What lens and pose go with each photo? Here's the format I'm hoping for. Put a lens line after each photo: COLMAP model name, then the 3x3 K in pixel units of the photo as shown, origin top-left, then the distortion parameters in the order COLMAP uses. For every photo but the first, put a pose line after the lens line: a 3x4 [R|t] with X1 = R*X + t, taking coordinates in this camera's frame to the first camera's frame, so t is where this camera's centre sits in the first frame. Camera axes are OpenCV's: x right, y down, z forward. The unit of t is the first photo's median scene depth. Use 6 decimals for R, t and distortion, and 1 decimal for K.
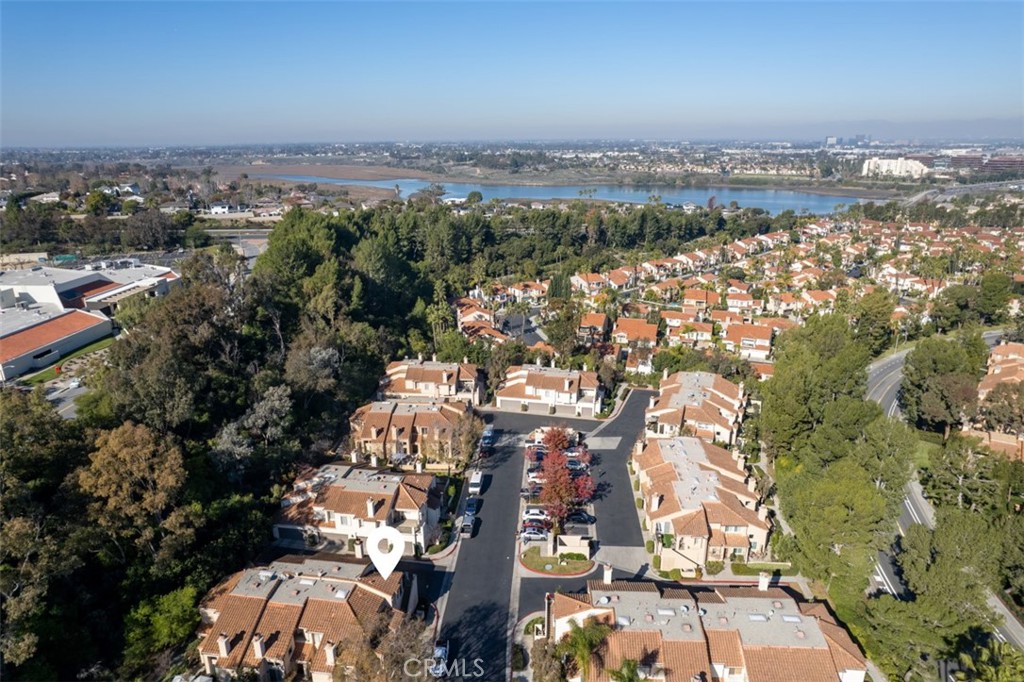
lens RADIAL K [[645.9, 0, 512.0], [0, 645.9, 341.0], [0, 0, 1]] dist [-0.082491, 0.071824]
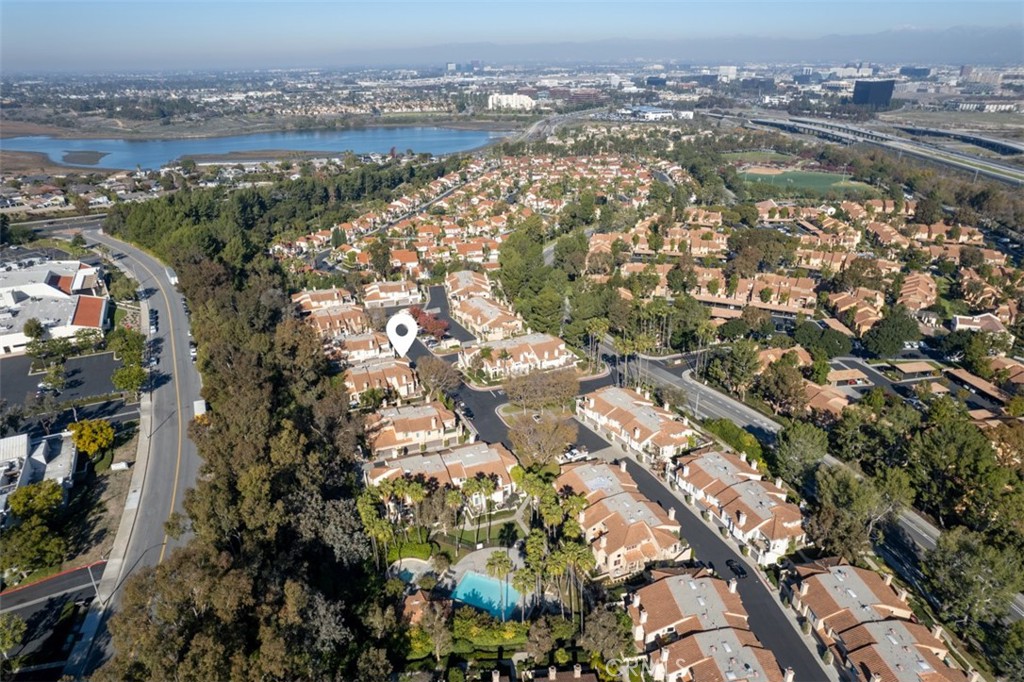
lens RADIAL K [[645.9, 0, 512.0], [0, 645.9, 341.0], [0, 0, 1]] dist [-0.082491, 0.071824]
pose [[0.858350, -0.205440, 0.470137, -0.222825], [0.155724, 0.977424, 0.142801, 0.000497], [-0.488861, -0.049362, 0.870964, -0.317487]]
